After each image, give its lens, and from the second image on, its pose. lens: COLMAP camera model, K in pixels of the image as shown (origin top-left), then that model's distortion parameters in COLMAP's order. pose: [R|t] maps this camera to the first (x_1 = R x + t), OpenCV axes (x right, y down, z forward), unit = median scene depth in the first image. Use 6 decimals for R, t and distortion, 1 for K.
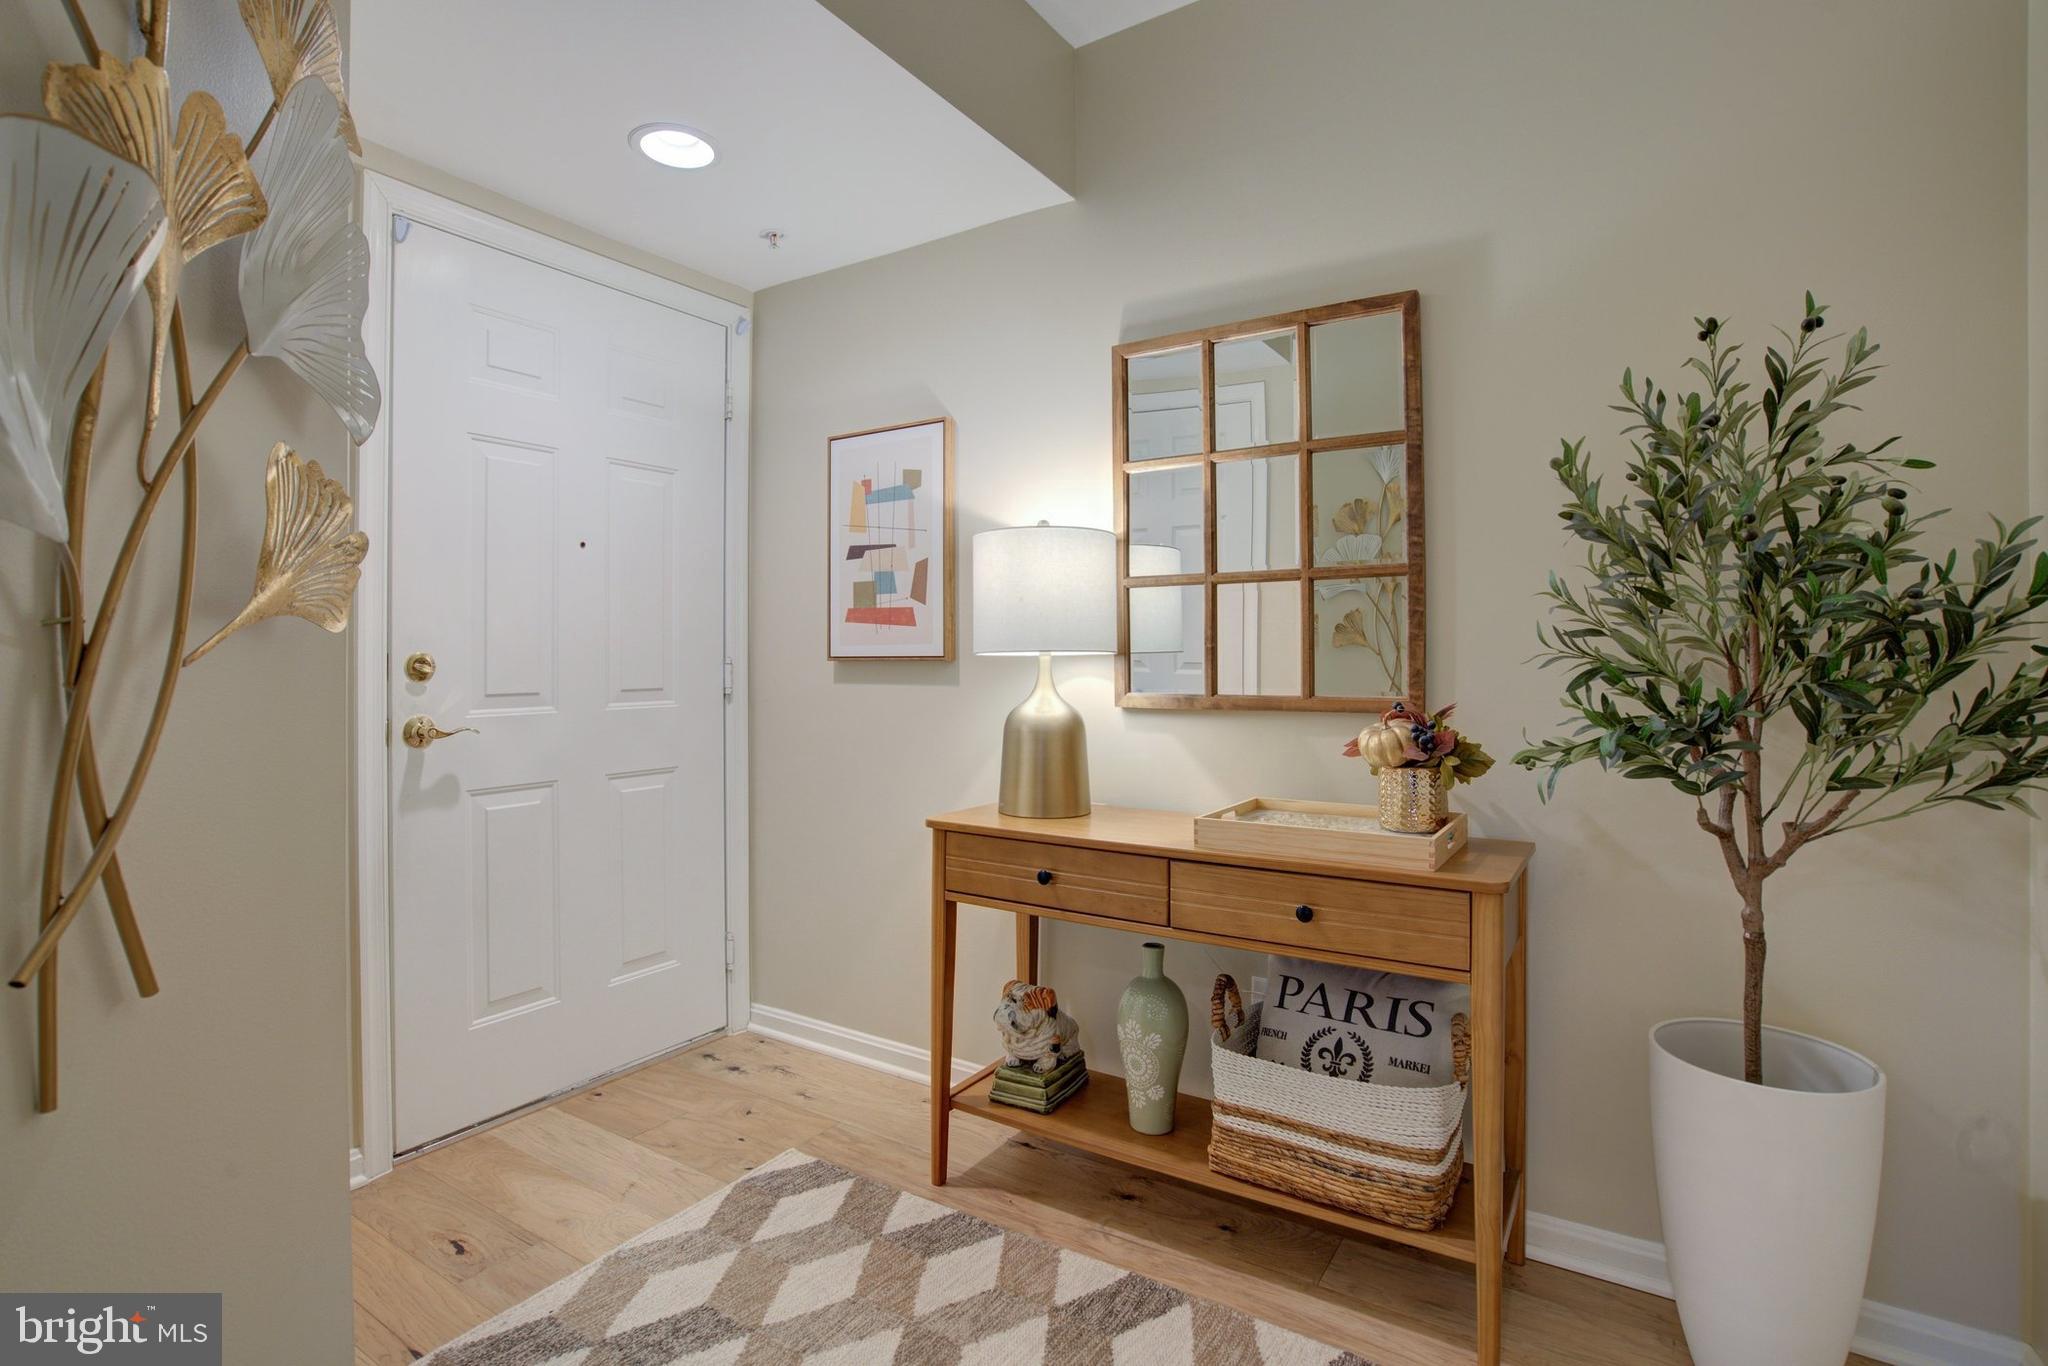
lens RADIAL K [[980.7, 0, 1033.2], [0, 980.7, 695.7], [0, 0, 1]] dist [-0.008955, 0.000350]
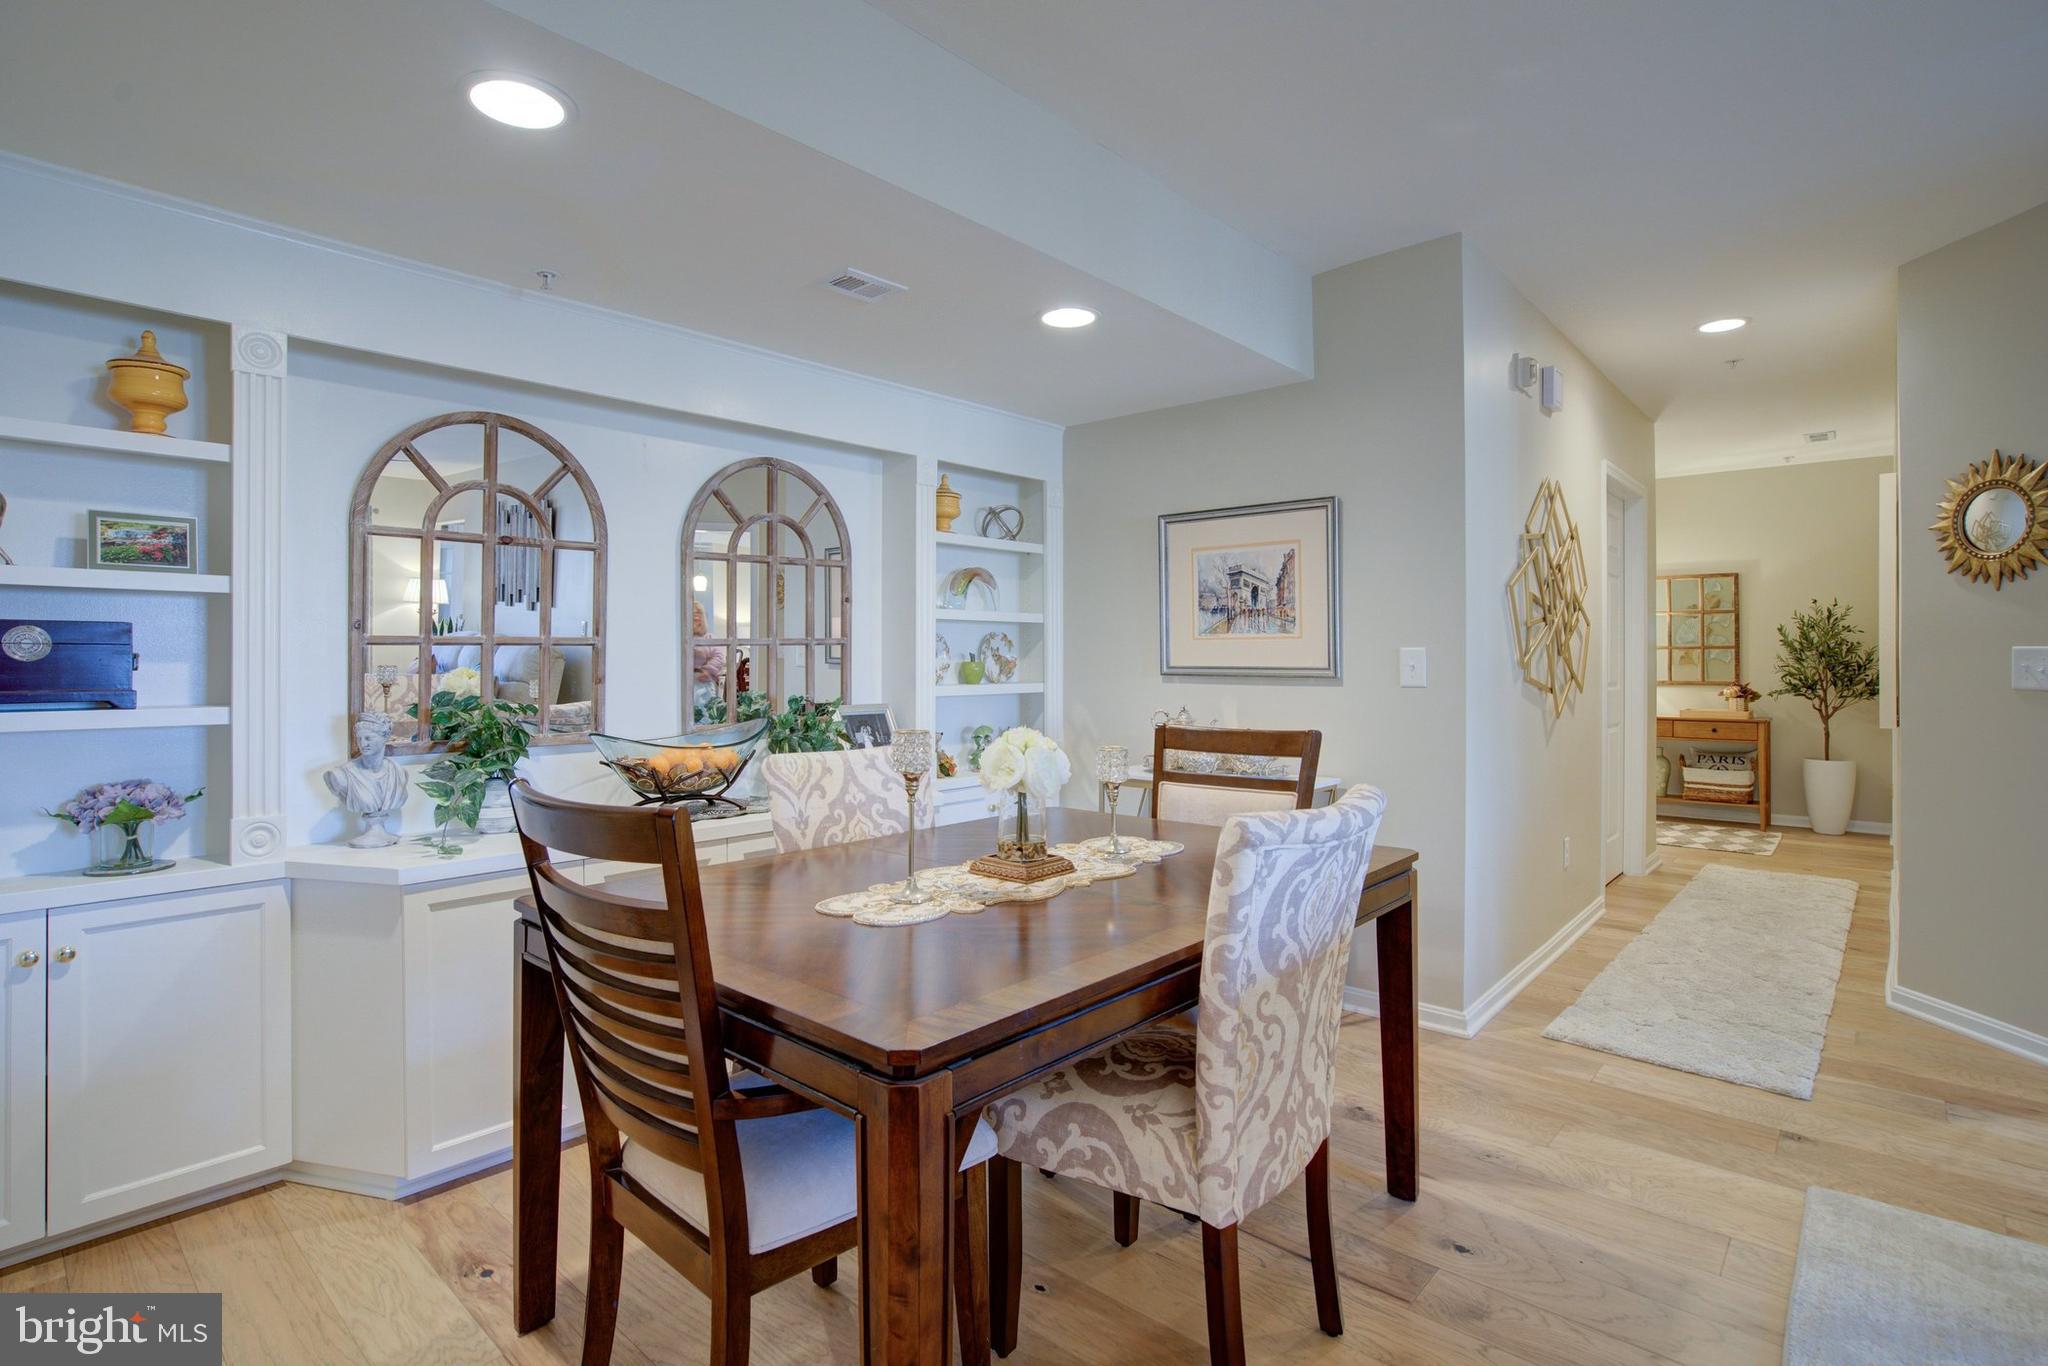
lens RADIAL K [[980.7, 0, 1033.2], [0, 980.7, 695.7], [0, 0, 1]] dist [-0.008955, 0.000350]
pose [[0.986534, 0.001994, -0.163545, -1.974638], [-0.002076, 0.999998, -0.000330, 0.077471], [0.163544, 0.000665, 0.986536, -3.727988]]
